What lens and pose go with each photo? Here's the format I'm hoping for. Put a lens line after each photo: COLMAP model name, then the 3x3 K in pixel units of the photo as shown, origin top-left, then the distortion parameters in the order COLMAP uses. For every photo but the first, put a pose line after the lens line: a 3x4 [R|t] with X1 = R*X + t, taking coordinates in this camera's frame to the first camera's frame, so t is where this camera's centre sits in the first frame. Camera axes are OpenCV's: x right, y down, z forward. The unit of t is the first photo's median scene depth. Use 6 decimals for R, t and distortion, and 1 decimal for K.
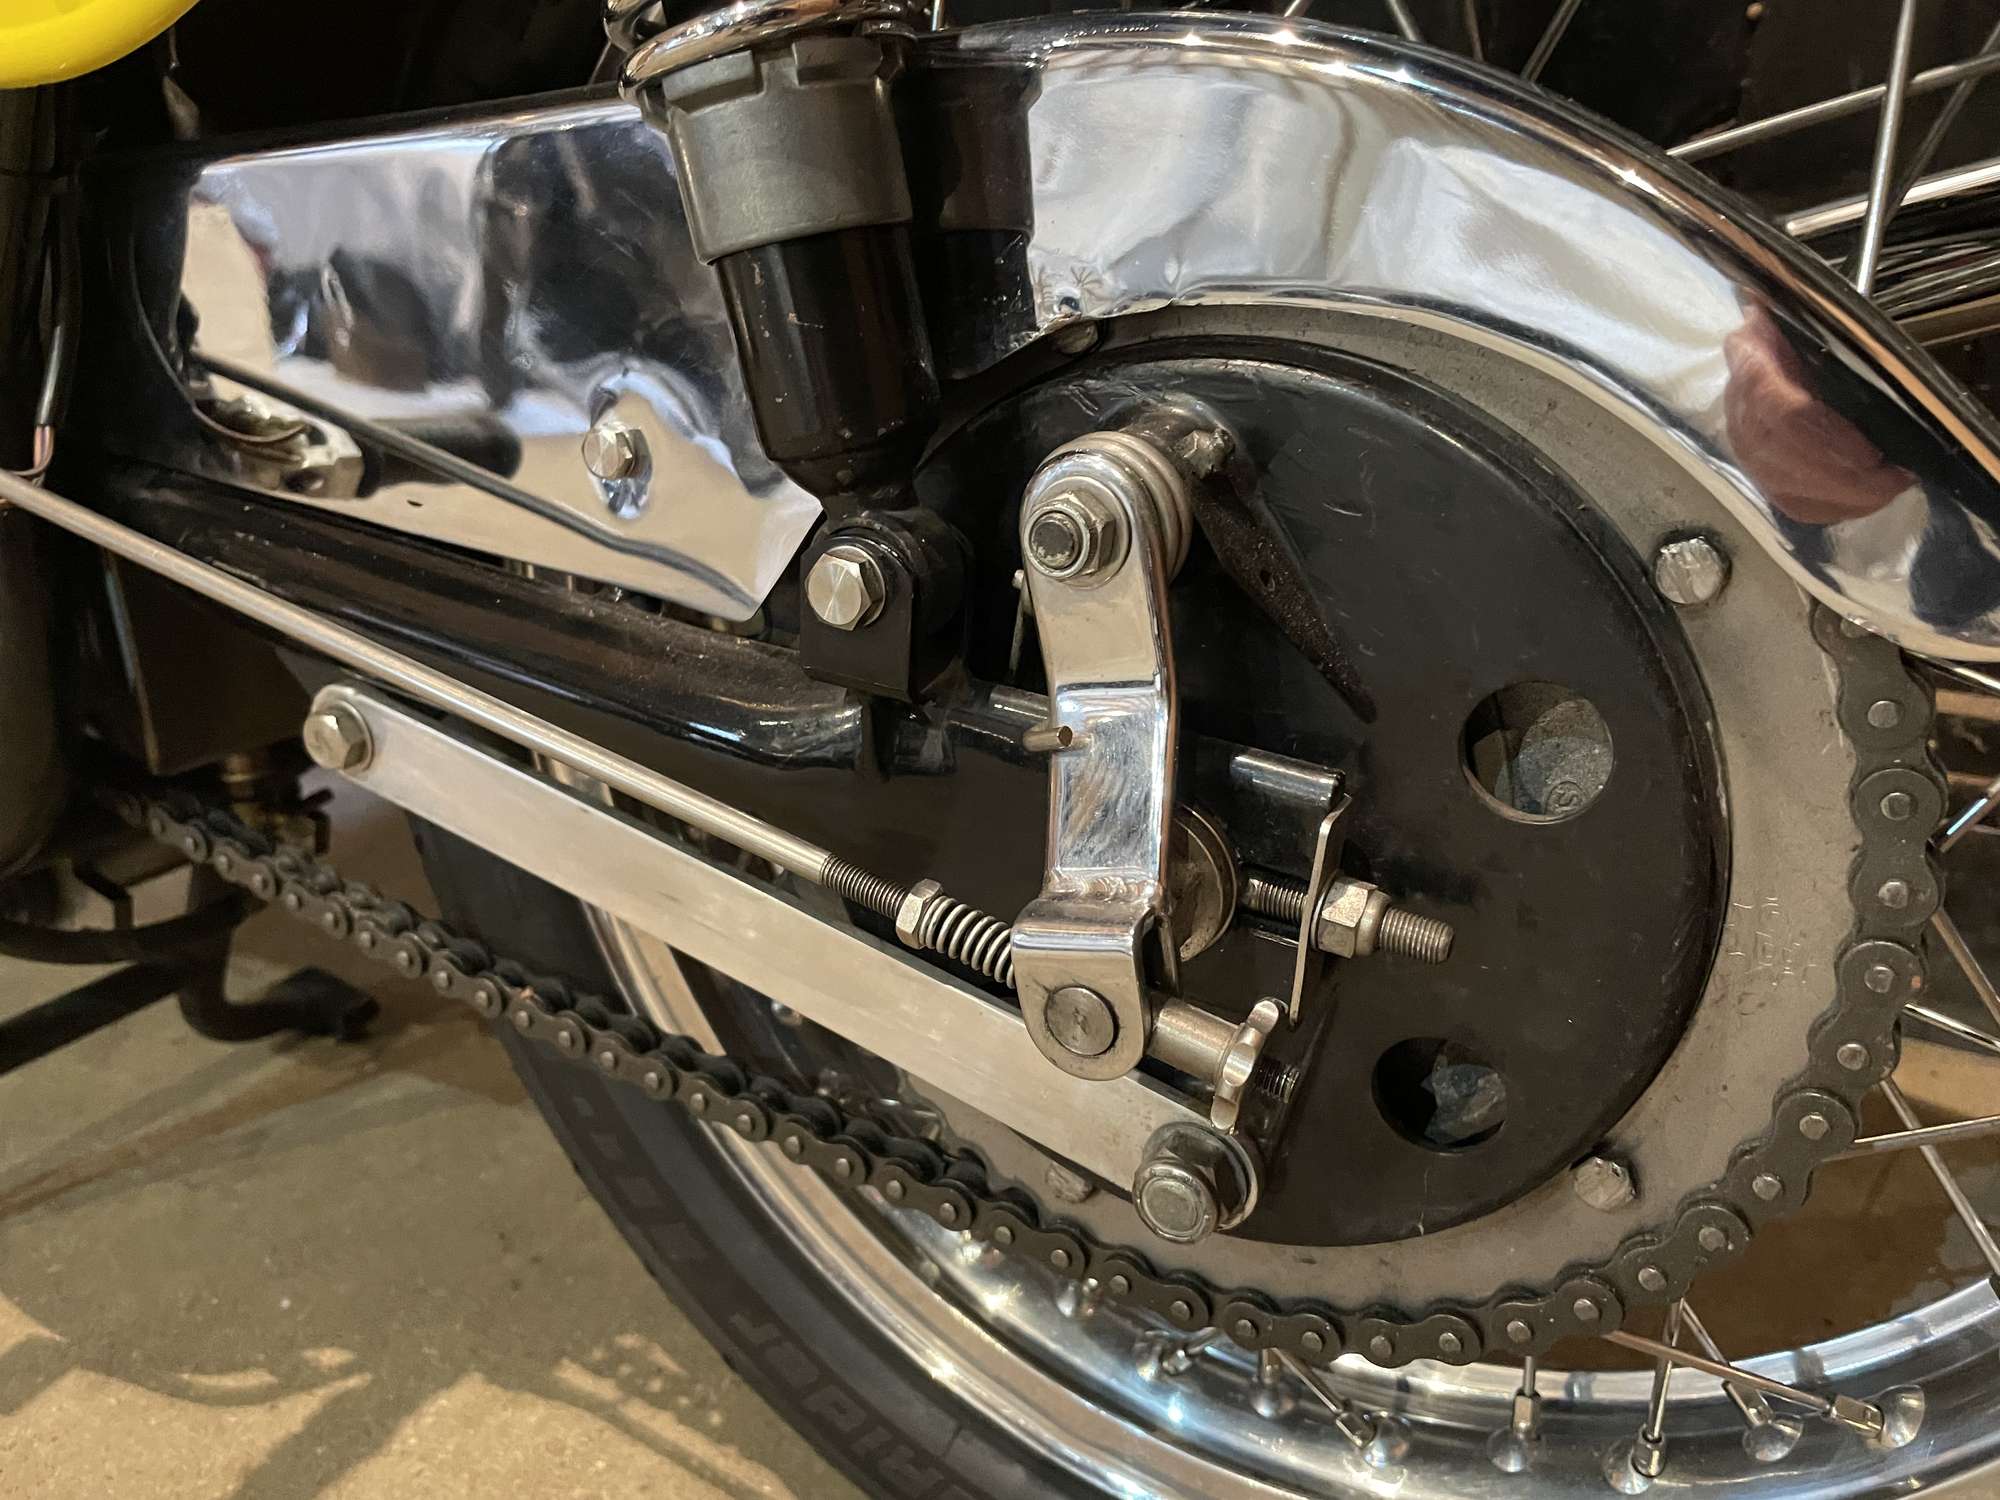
lens RADIAL K [[1543.2, 0, 1004.5], [0, 1543.2, 782.3], [0, 0, 1]] dist [0.068118, -0.108637]
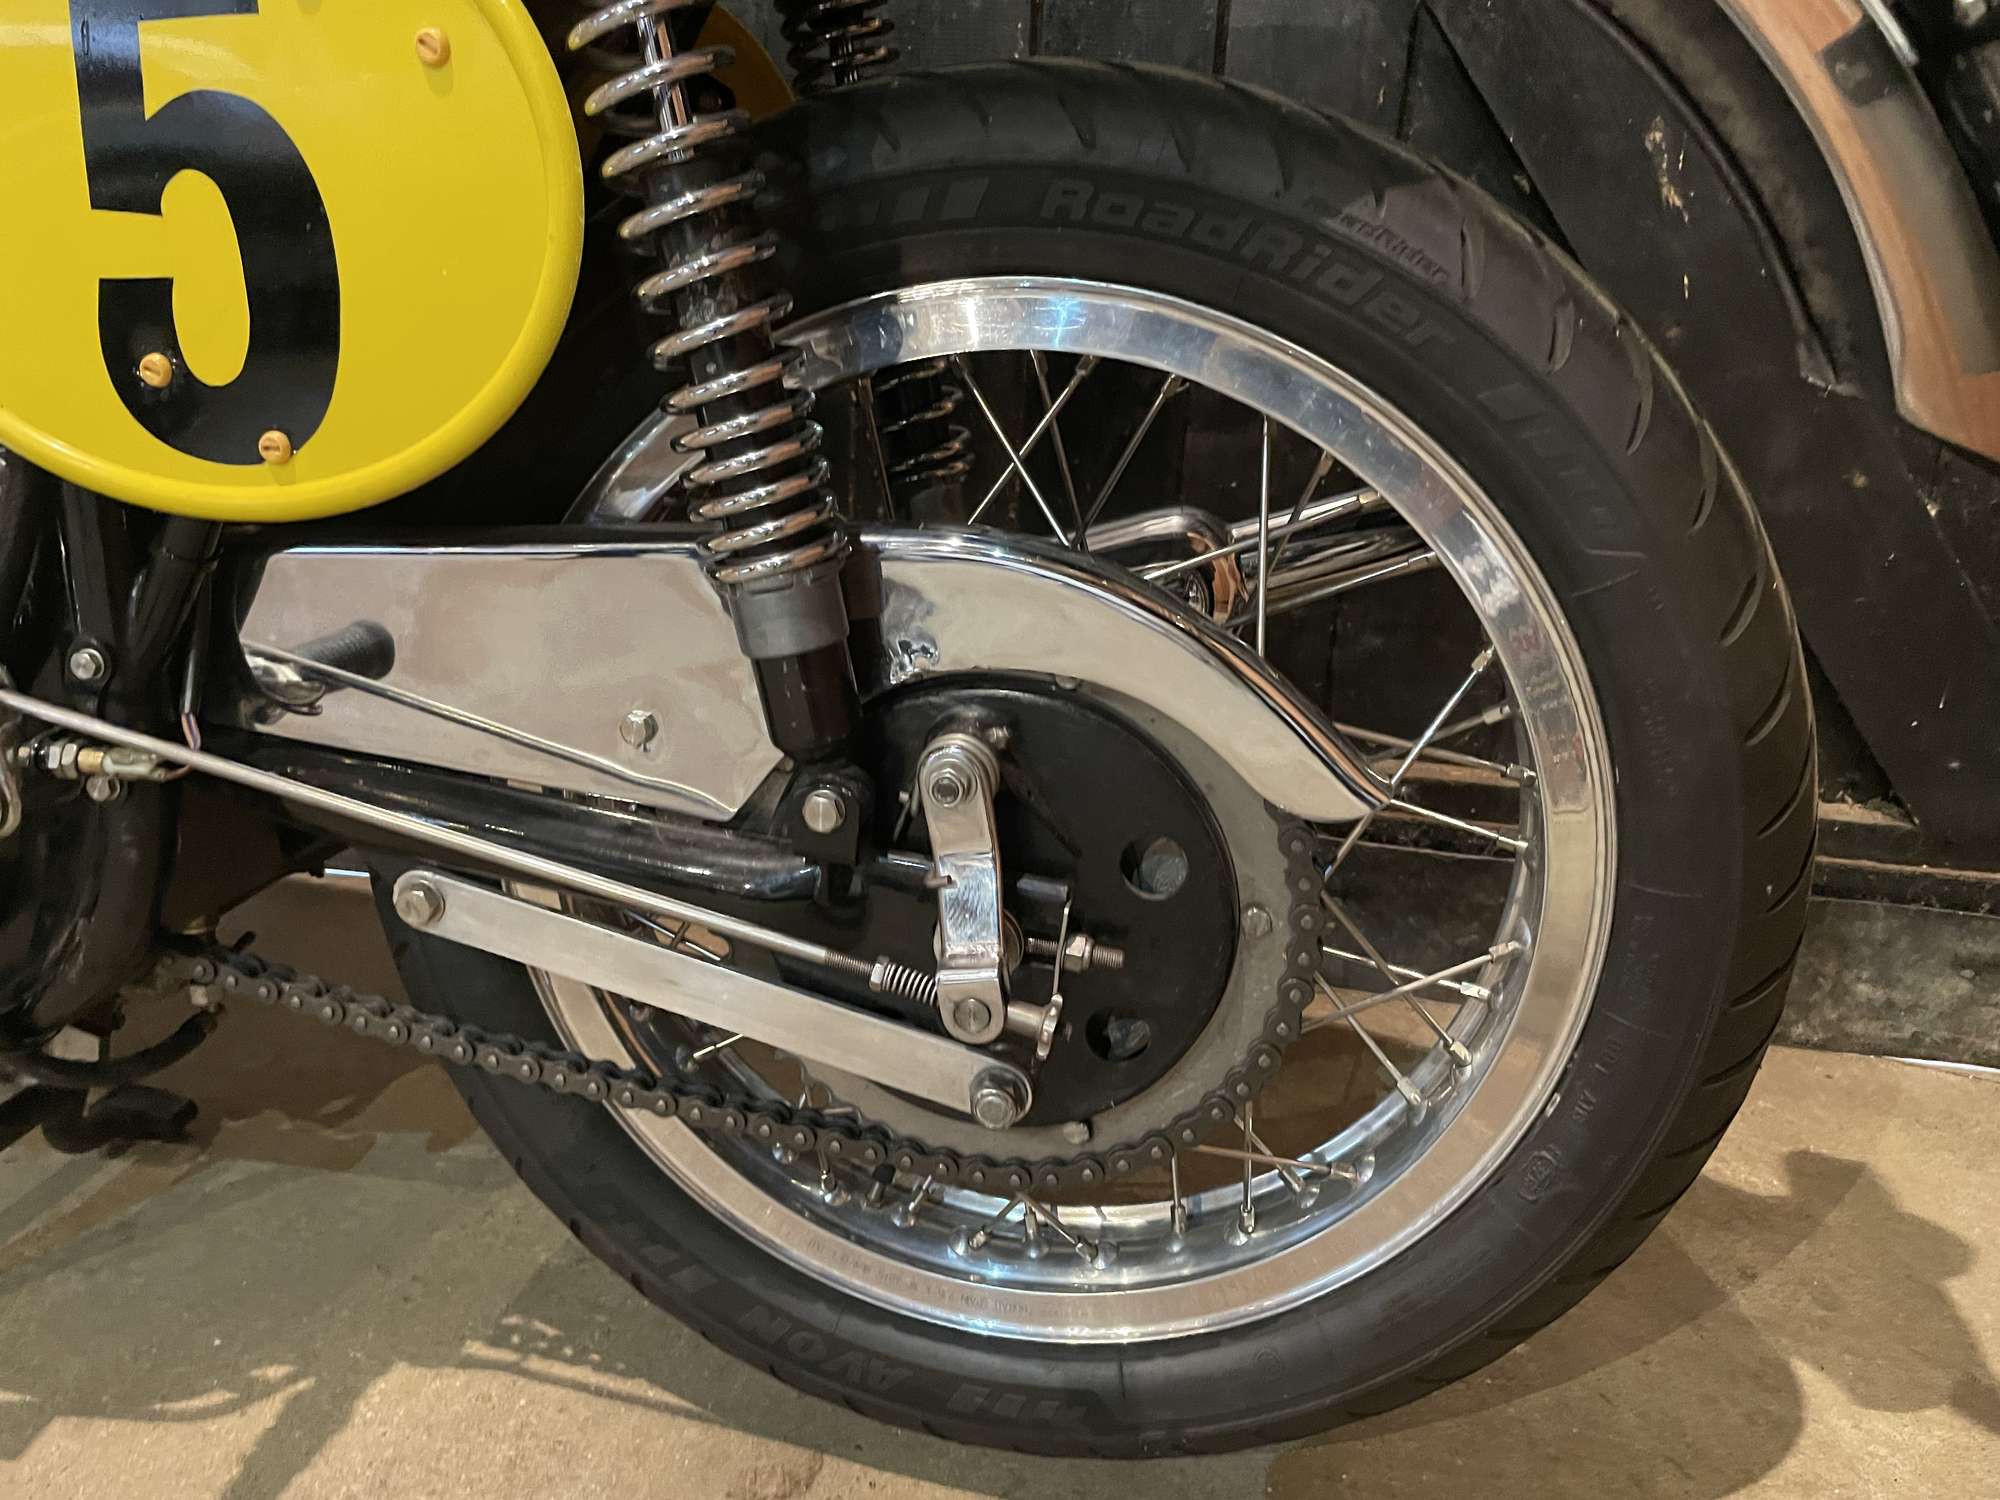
lens RADIAL K [[1543.2, 0, 1002.6], [0, 1543.2, 755.4], [0, 0, 1]] dist [0.068118, -0.108637]
pose [[0.948169, -0.065875, 0.310865, -0.459619], [0.077776, 0.996631, -0.026030, -0.119490], [-0.308103, 0.048859, 0.950098, -0.877720]]
